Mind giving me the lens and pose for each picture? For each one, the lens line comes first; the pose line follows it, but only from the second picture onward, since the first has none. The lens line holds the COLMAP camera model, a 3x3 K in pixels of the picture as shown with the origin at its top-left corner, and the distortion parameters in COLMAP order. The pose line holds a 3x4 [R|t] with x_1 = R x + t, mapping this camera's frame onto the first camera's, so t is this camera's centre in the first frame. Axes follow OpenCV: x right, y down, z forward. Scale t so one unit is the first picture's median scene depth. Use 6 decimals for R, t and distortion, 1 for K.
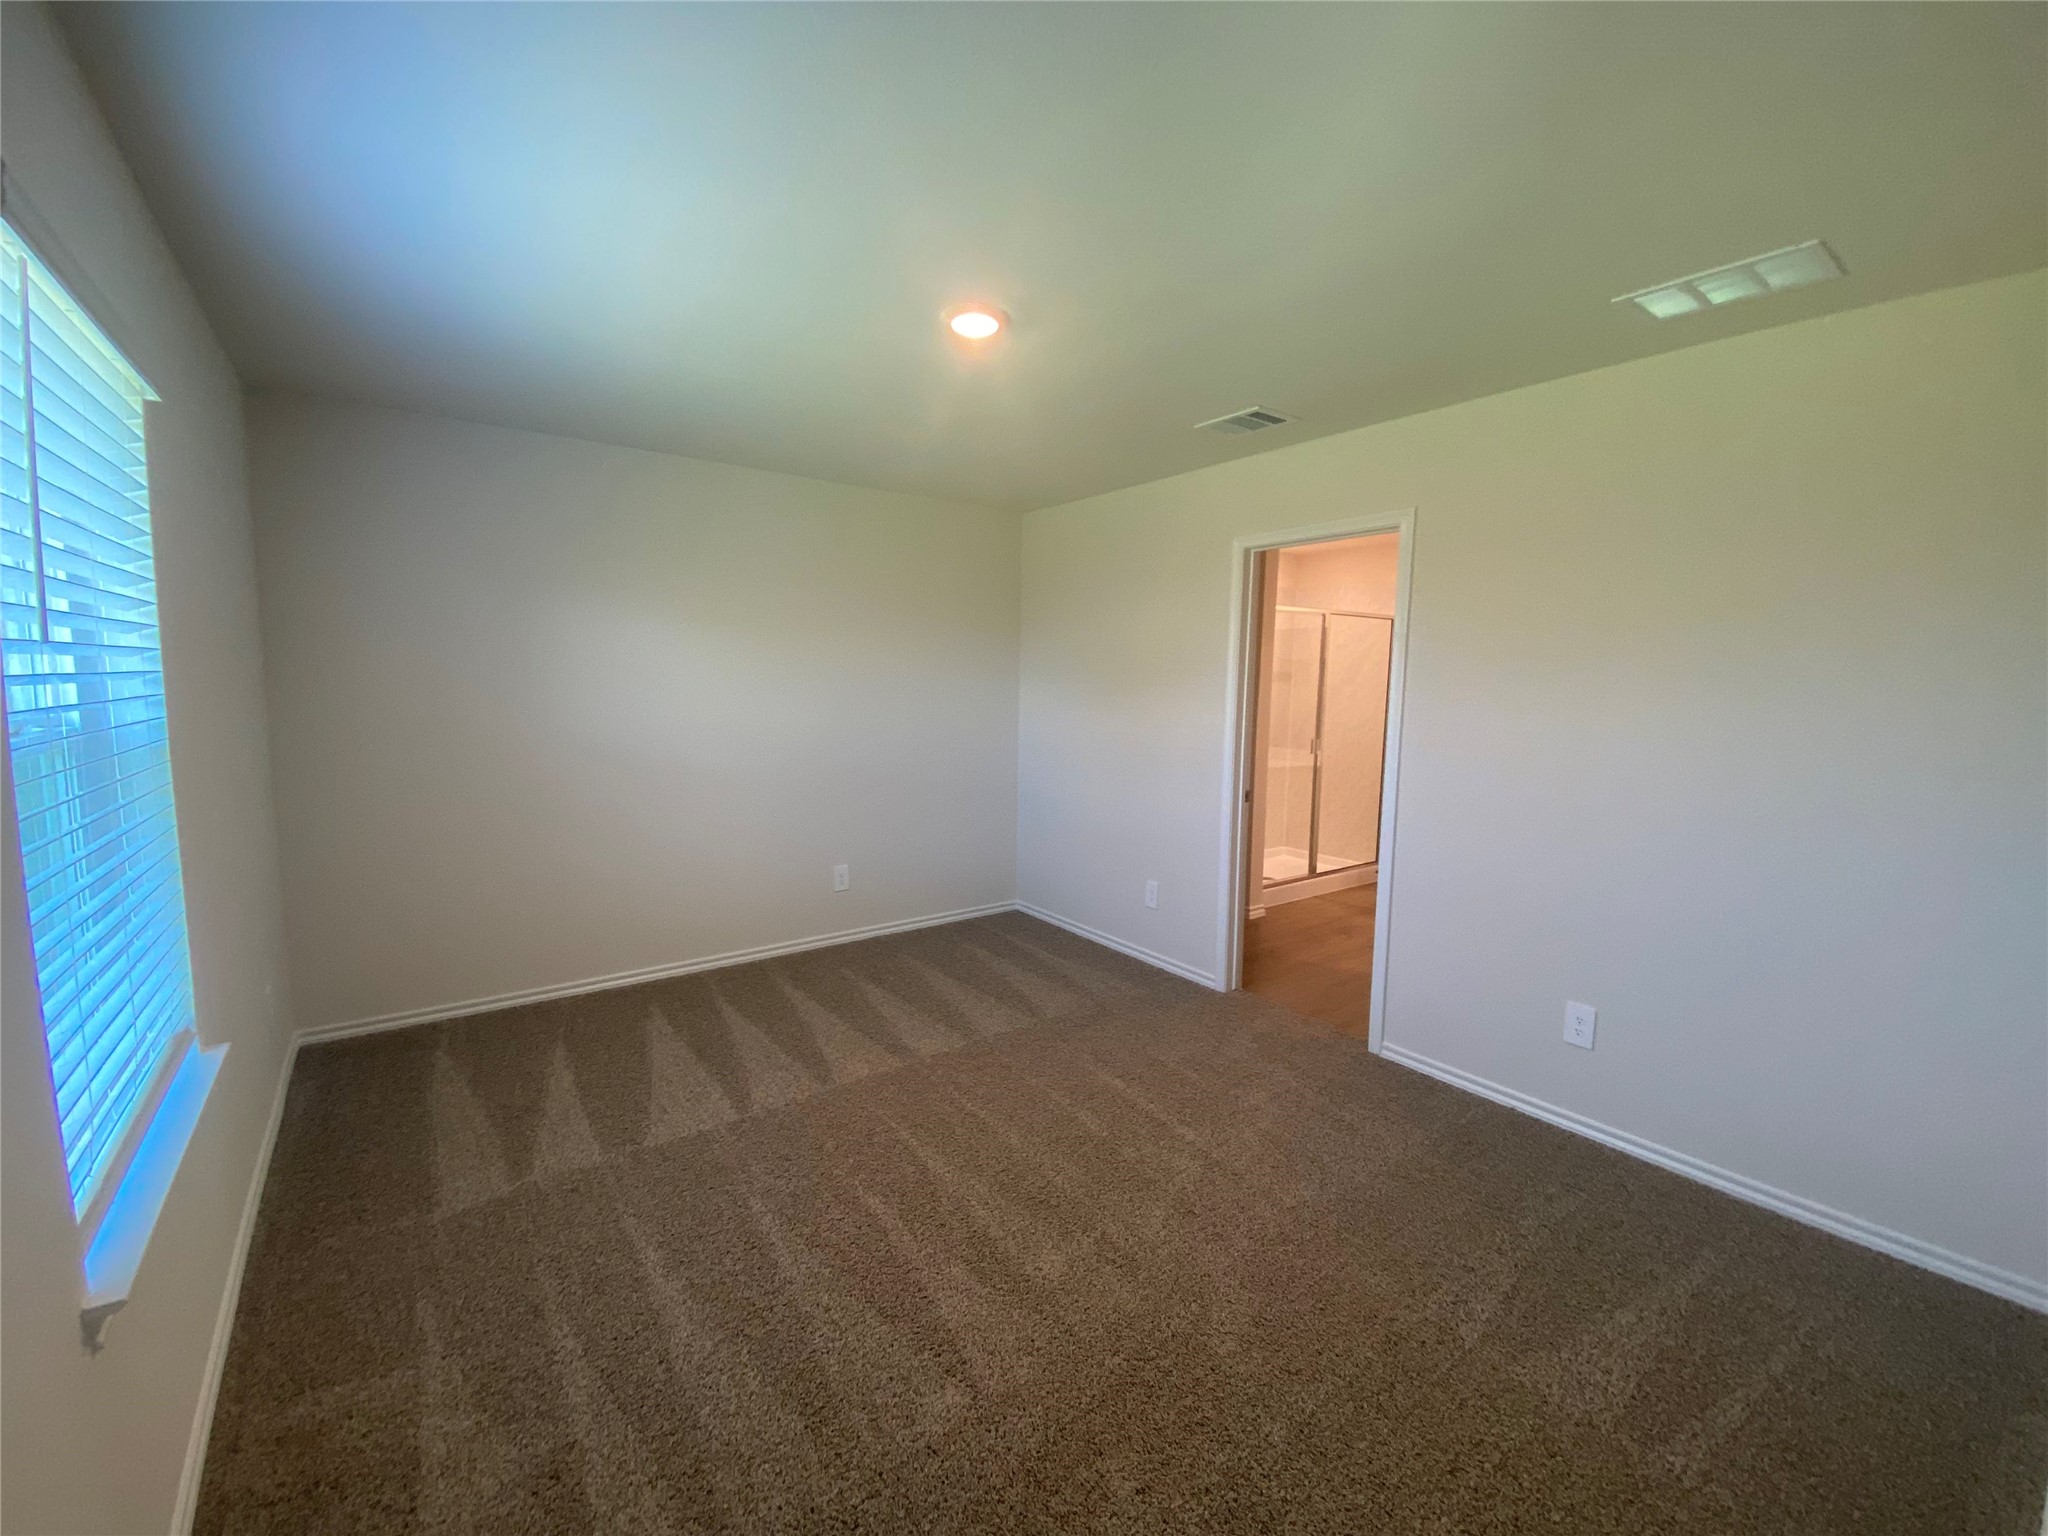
lens RADIAL K [[834.0, 0, 1021.6], [0, 834.0, 762.7], [0, 0, 1]] dist [0.000654, -0.009328]
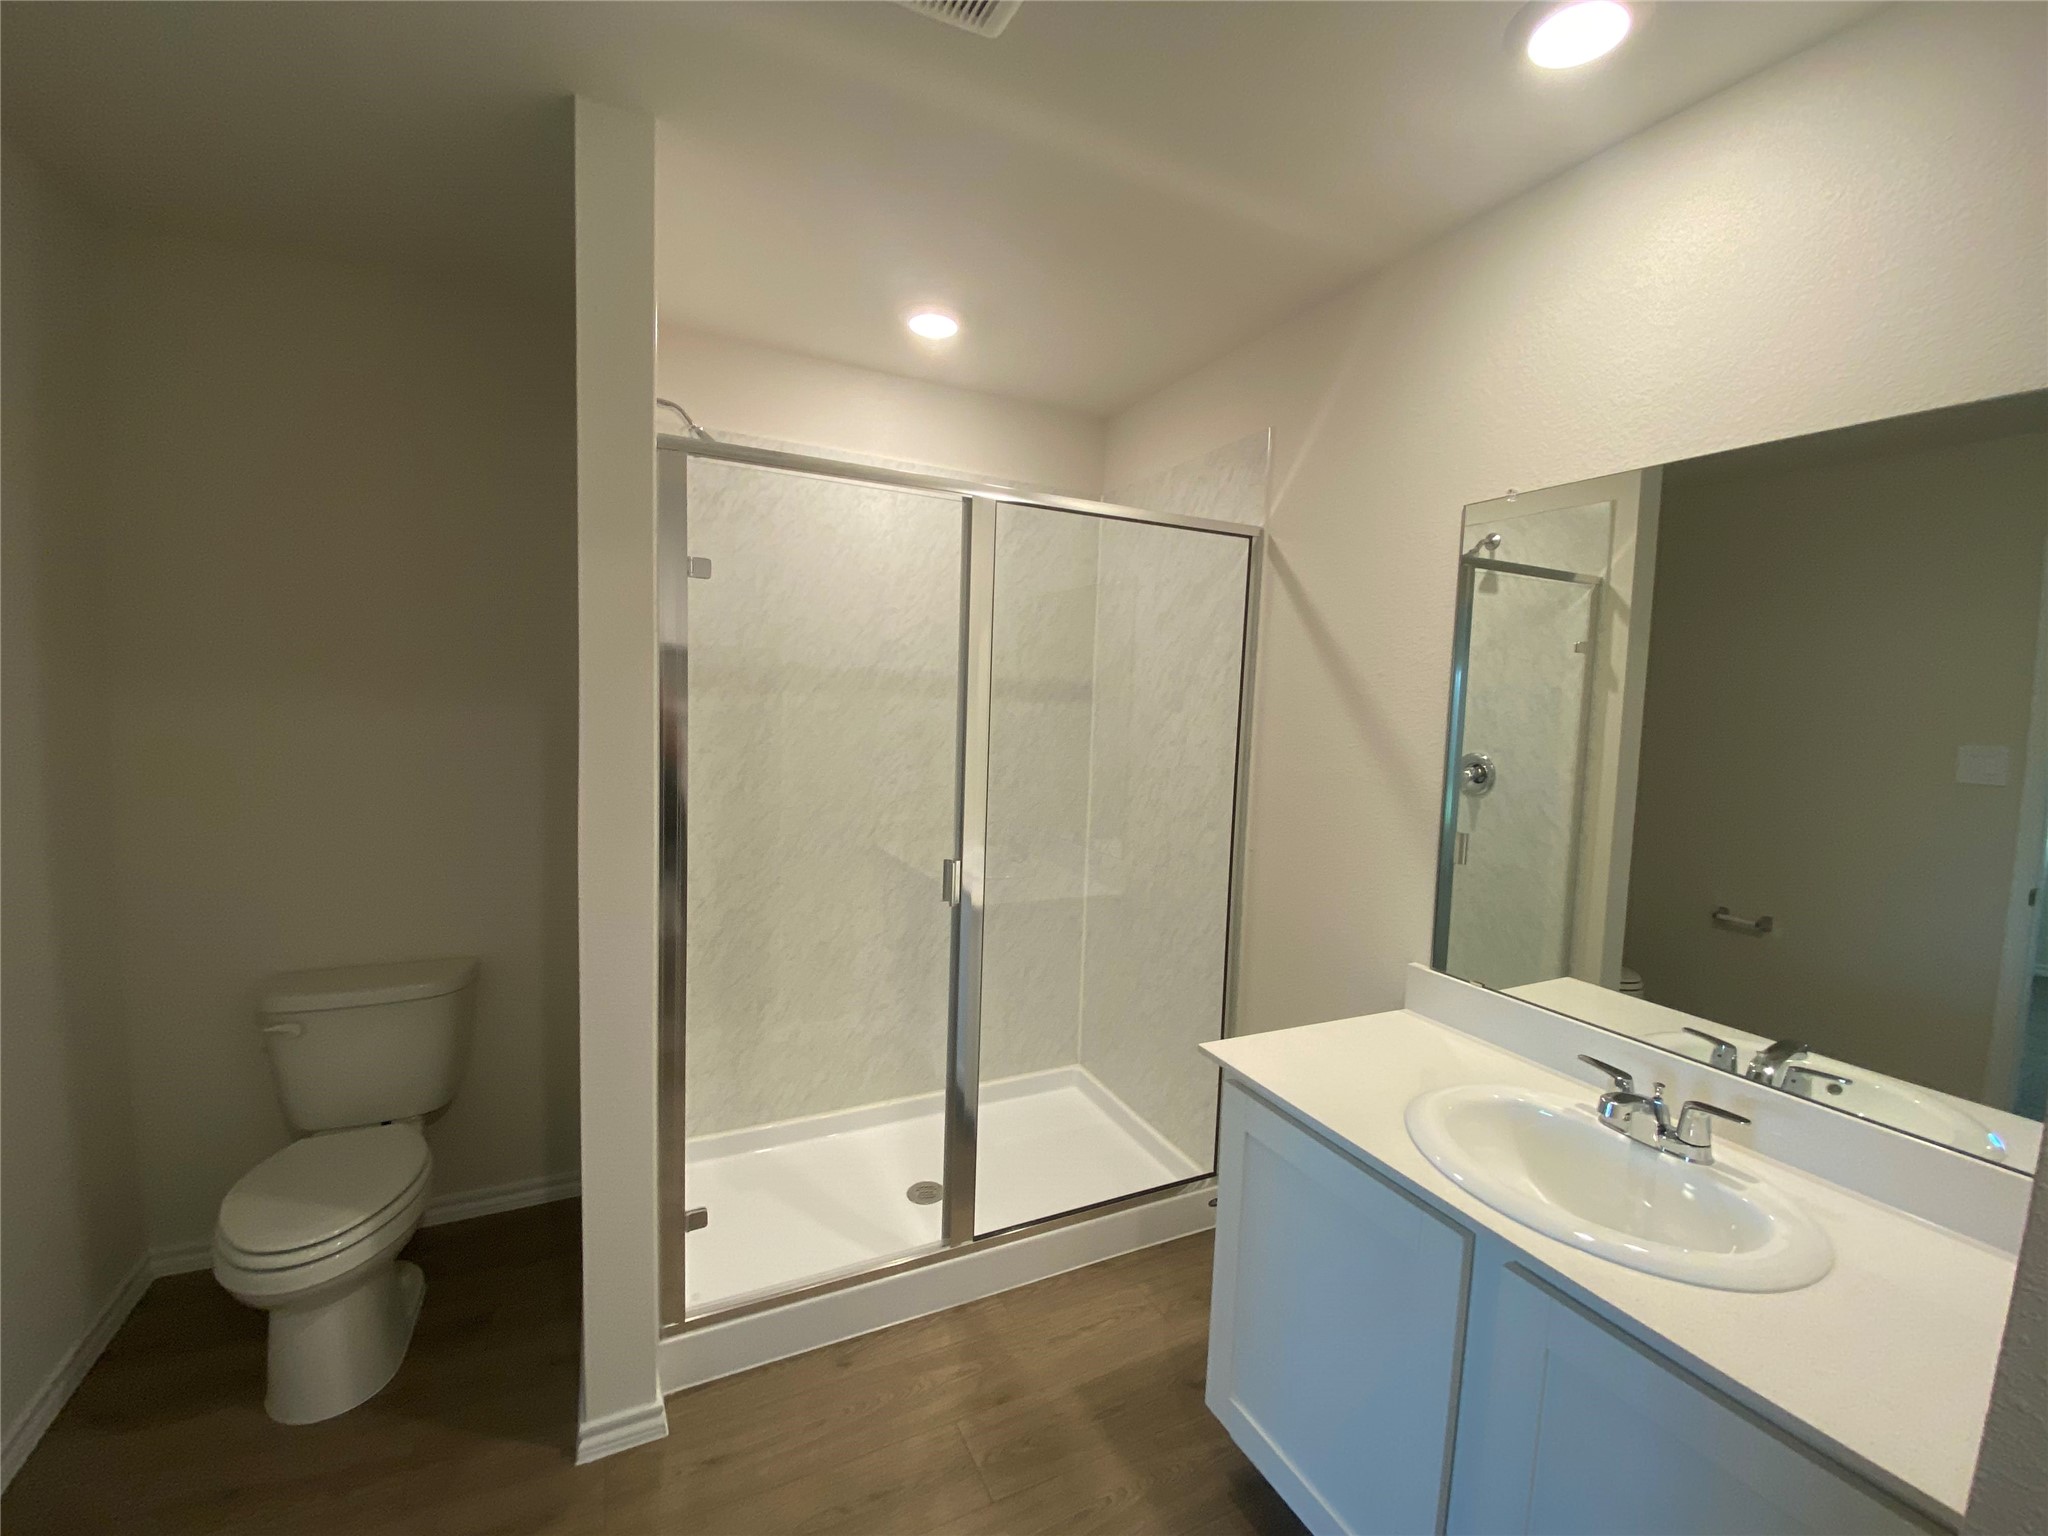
lens RADIAL K [[834.0, 0, 1021.6], [0, 834.0, 762.7], [0, 0, 1]] dist [0.000654, -0.009328]
pose [[0.983875, 0.032155, -0.175944, 0.400209], [-0.037543, 0.998920, -0.027377, -0.056252], [0.174873, 0.033541, 0.984019, 0.604449]]
